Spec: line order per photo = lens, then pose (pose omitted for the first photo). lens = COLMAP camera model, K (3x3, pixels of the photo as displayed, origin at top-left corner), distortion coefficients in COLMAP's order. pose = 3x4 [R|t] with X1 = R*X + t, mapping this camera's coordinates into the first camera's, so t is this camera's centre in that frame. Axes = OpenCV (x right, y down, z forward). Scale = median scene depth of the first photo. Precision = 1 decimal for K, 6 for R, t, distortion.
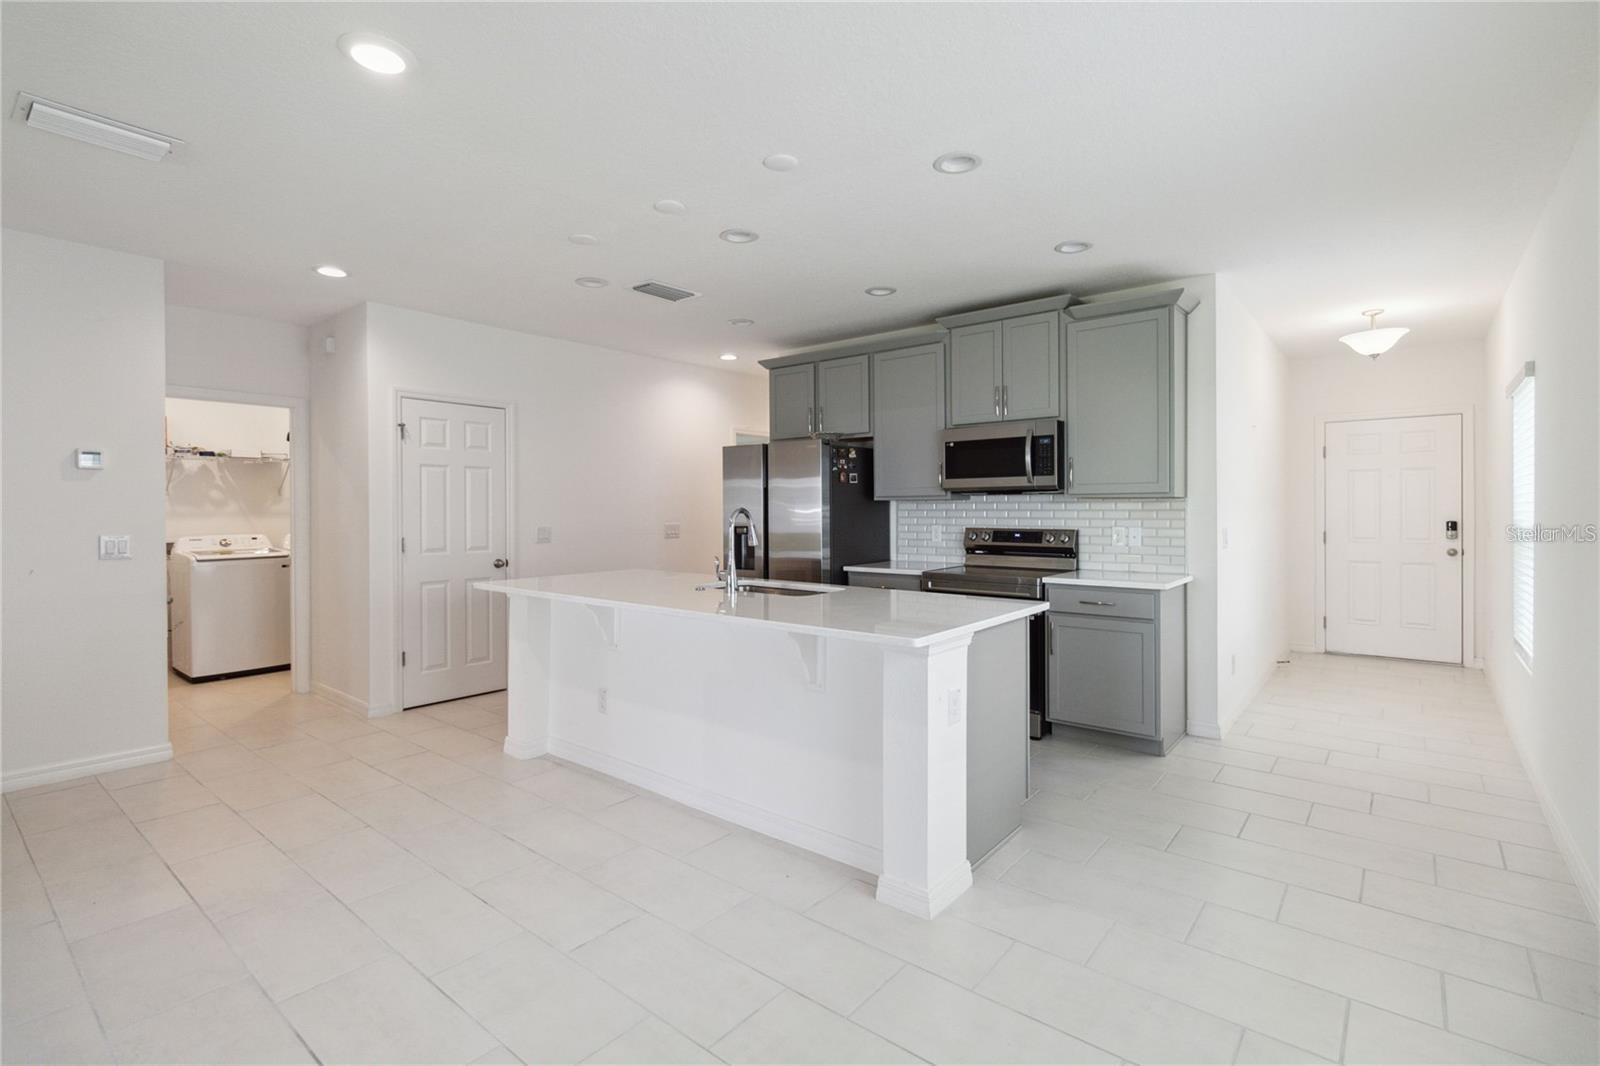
lens RADIAL K [[745.5, 0, 808.6], [0, 745.5, 528.7], [0, 0, 1]] dist [-0.001391, 0.001262]
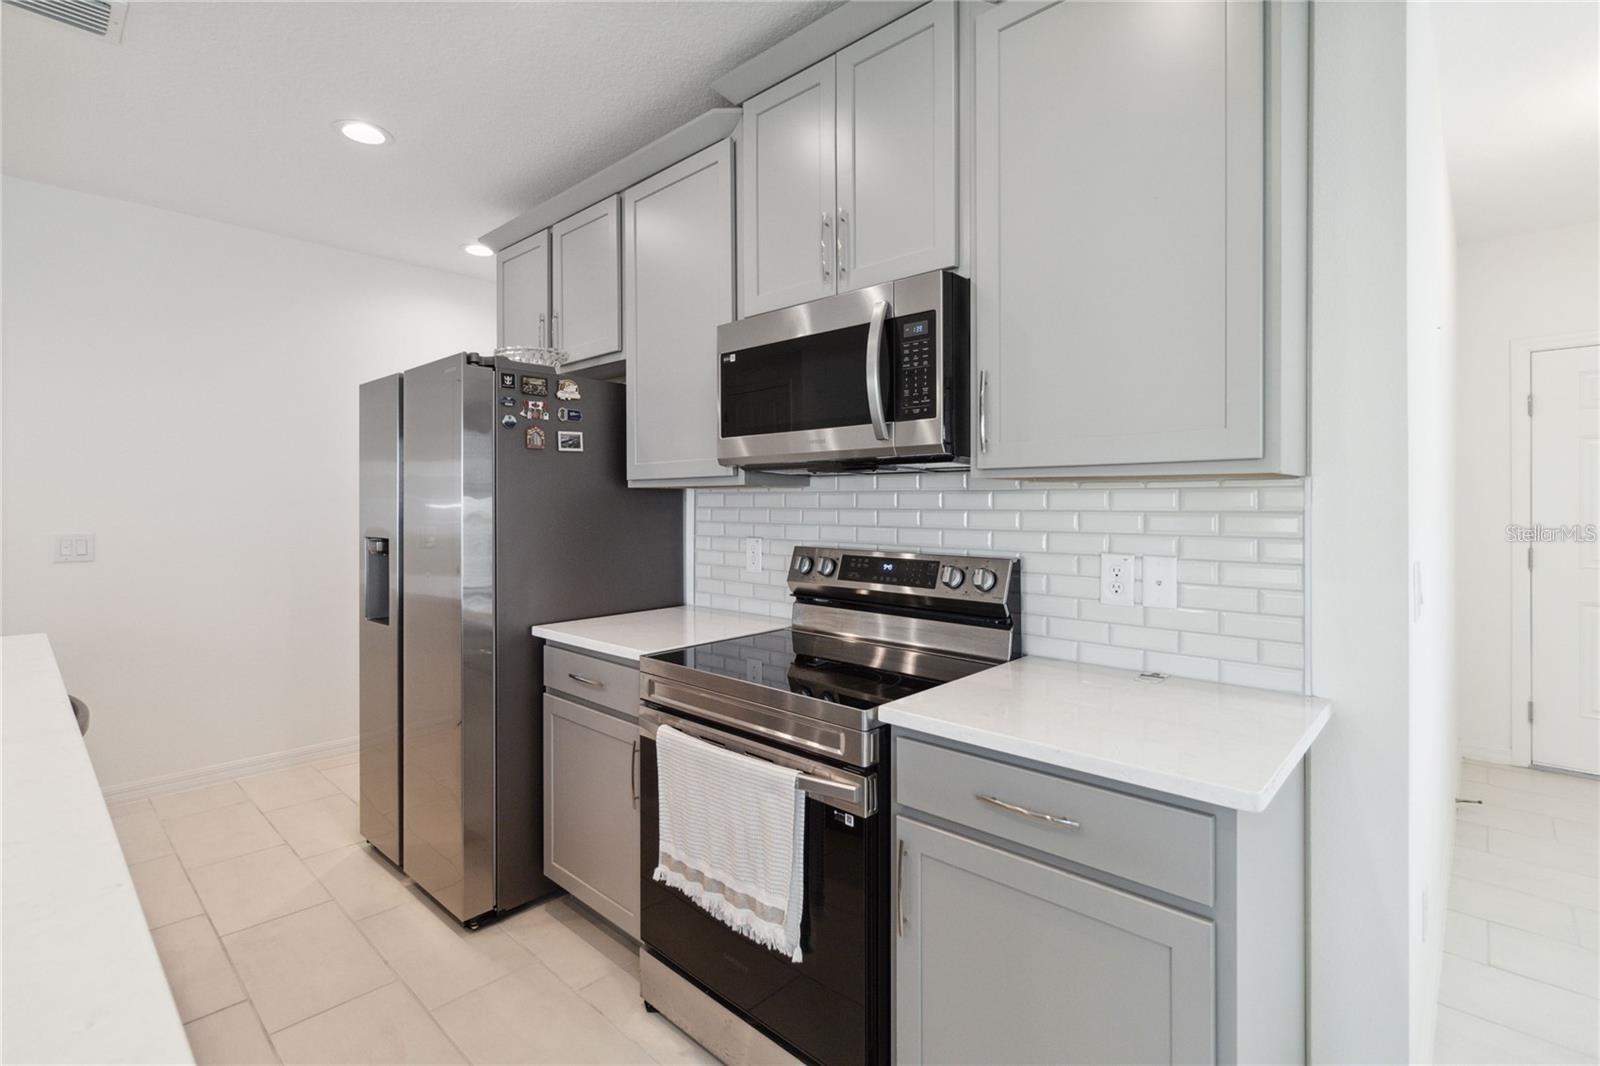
lens RADIAL K [[745.5, 0, 807.0], [0, 745.5, 511.1], [0, 0, 1]] dist [-0.001391, 0.001262]
pose [[0.998137, 0.003948, -0.060883, 0.262784], [-0.004815, 0.999889, -0.014087, -0.017918], [0.060821, 0.014354, 0.998045, 0.569755]]
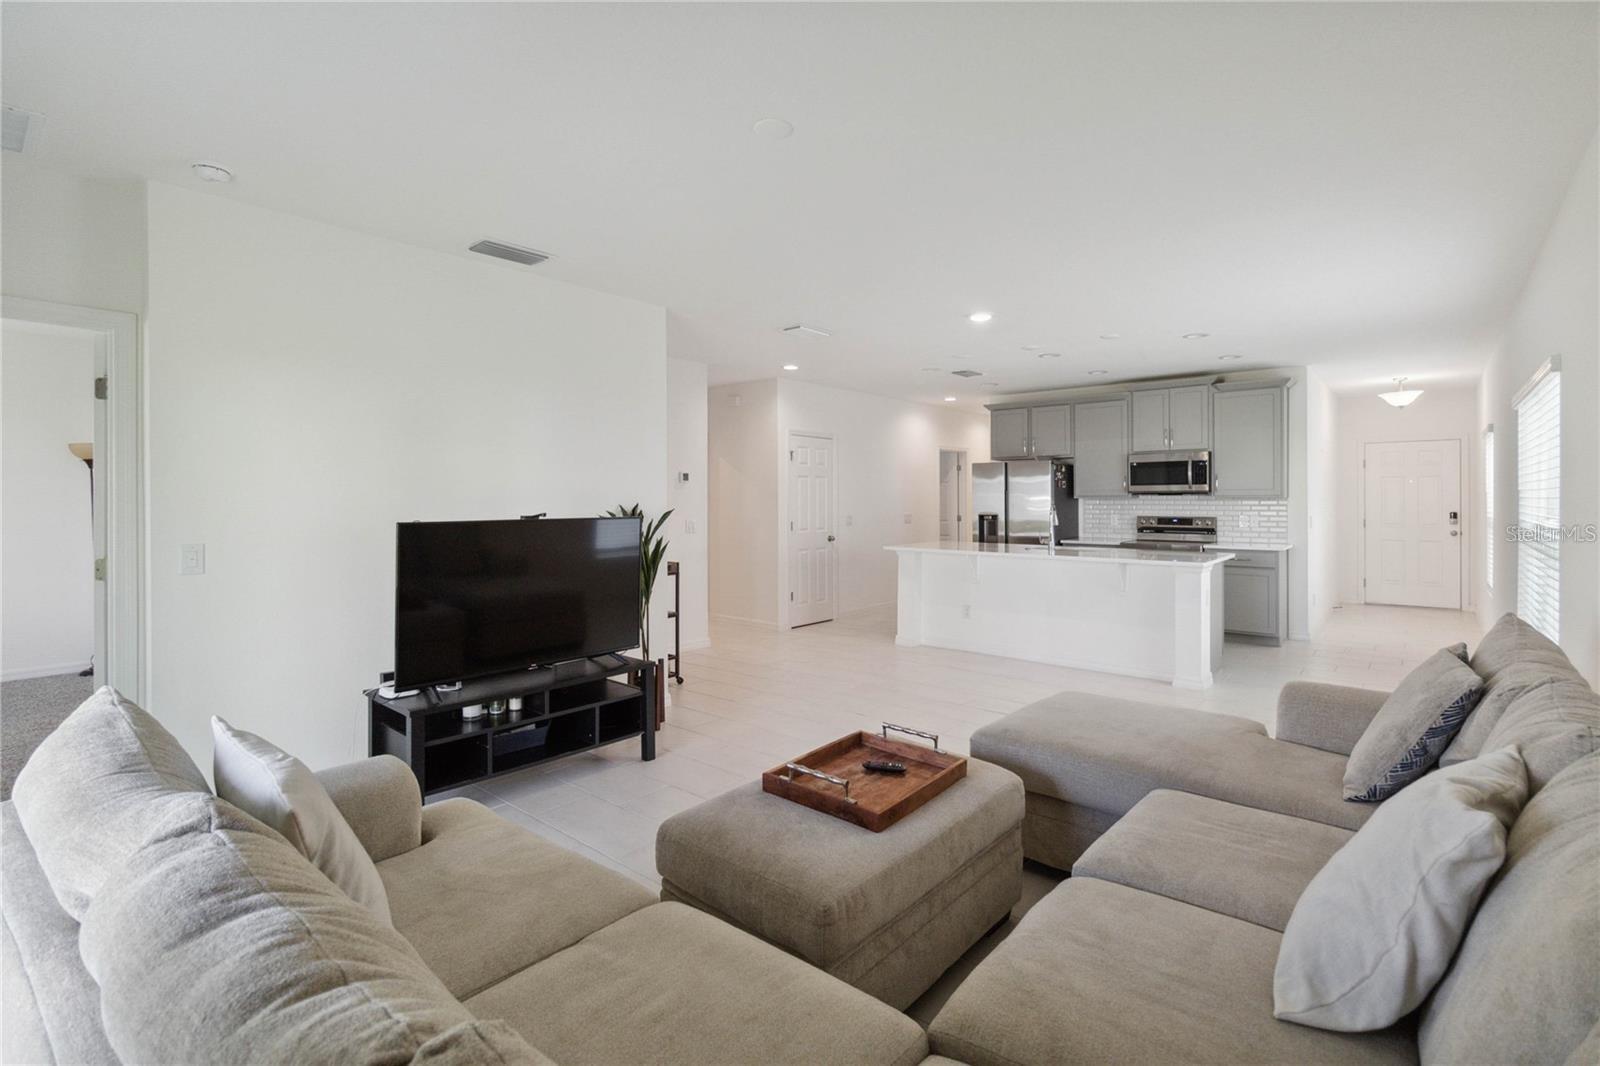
lens RADIAL K [[745.5, 0, 804.2], [0, 745.5, 518.6], [0, 0, 1]] dist [-0.001391, 0.001262]
pose [[0.999829, 0.001189, -0.018472, -0.492122], [-0.001214, 0.999998, -0.001331, 0.007616], [0.018470, 0.001354, 0.999828, -0.621989]]
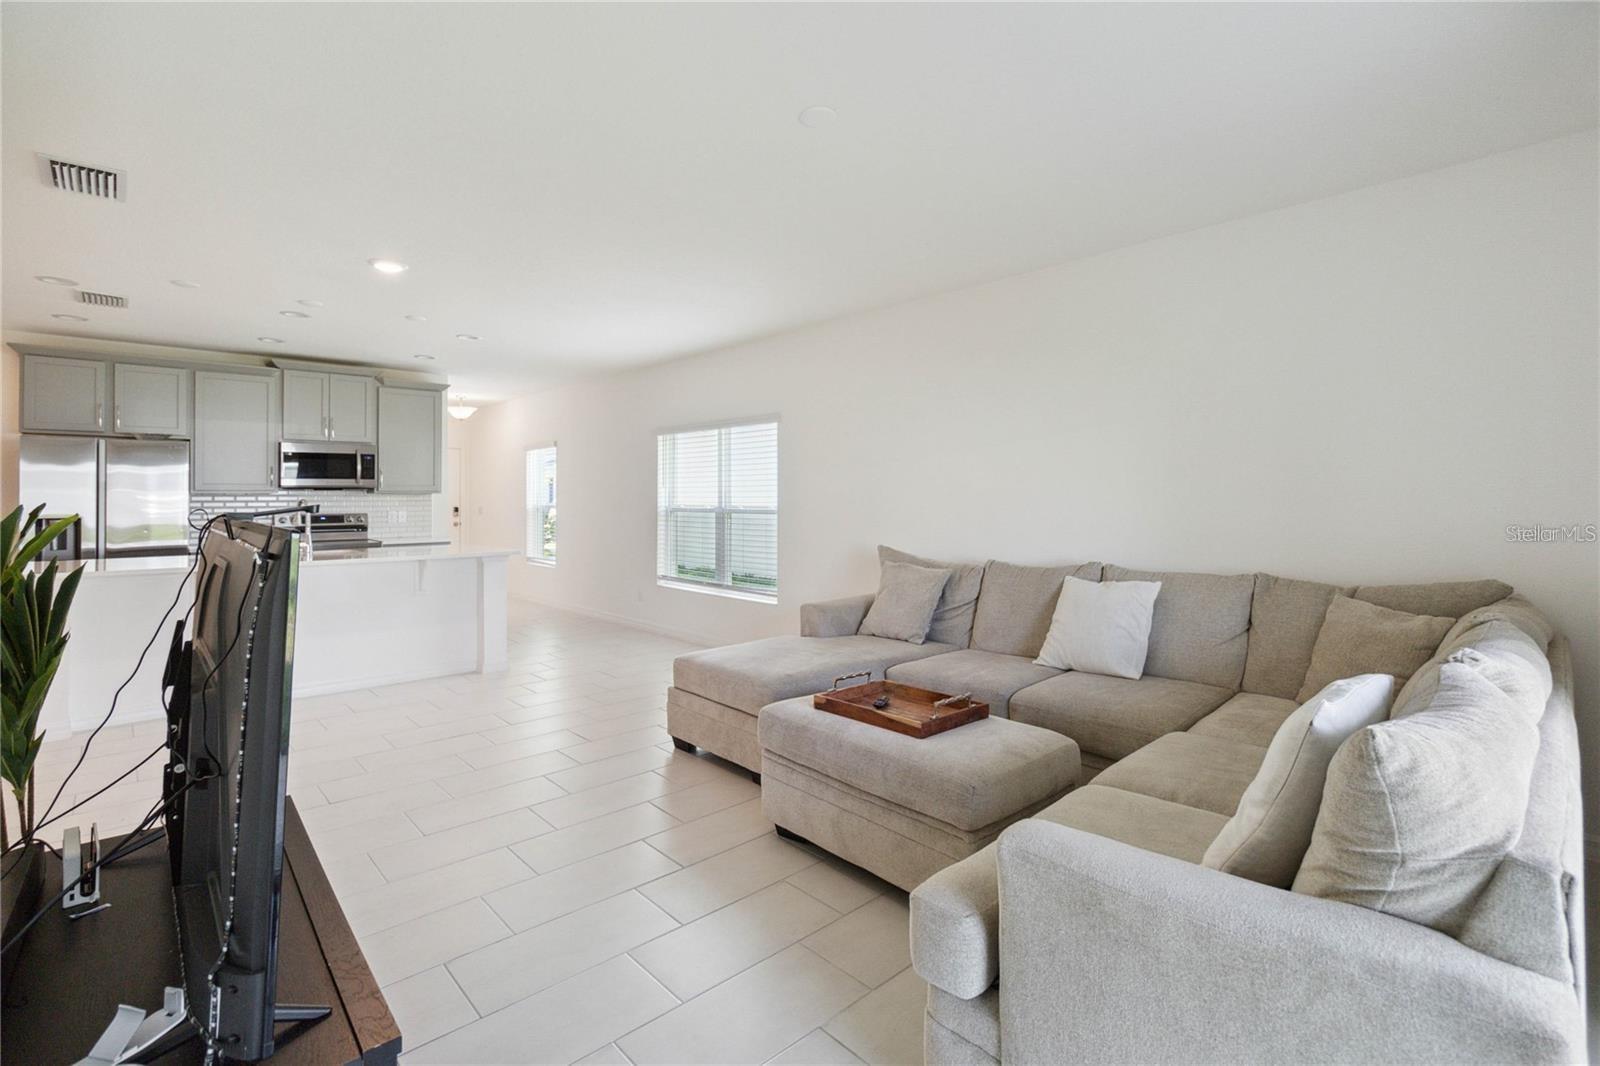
lens RADIAL K [[745.5, 0, 831.2], [0, 745.5, 494.0], [0, 0, 1]] dist [-0.001391, 0.001262]
pose [[0.114340, 0.008802, 0.993403, -1.065659], [0.024930, 0.999620, -0.011726, 0.003260], [-0.993129, 0.026106, 0.114077, -0.155738]]
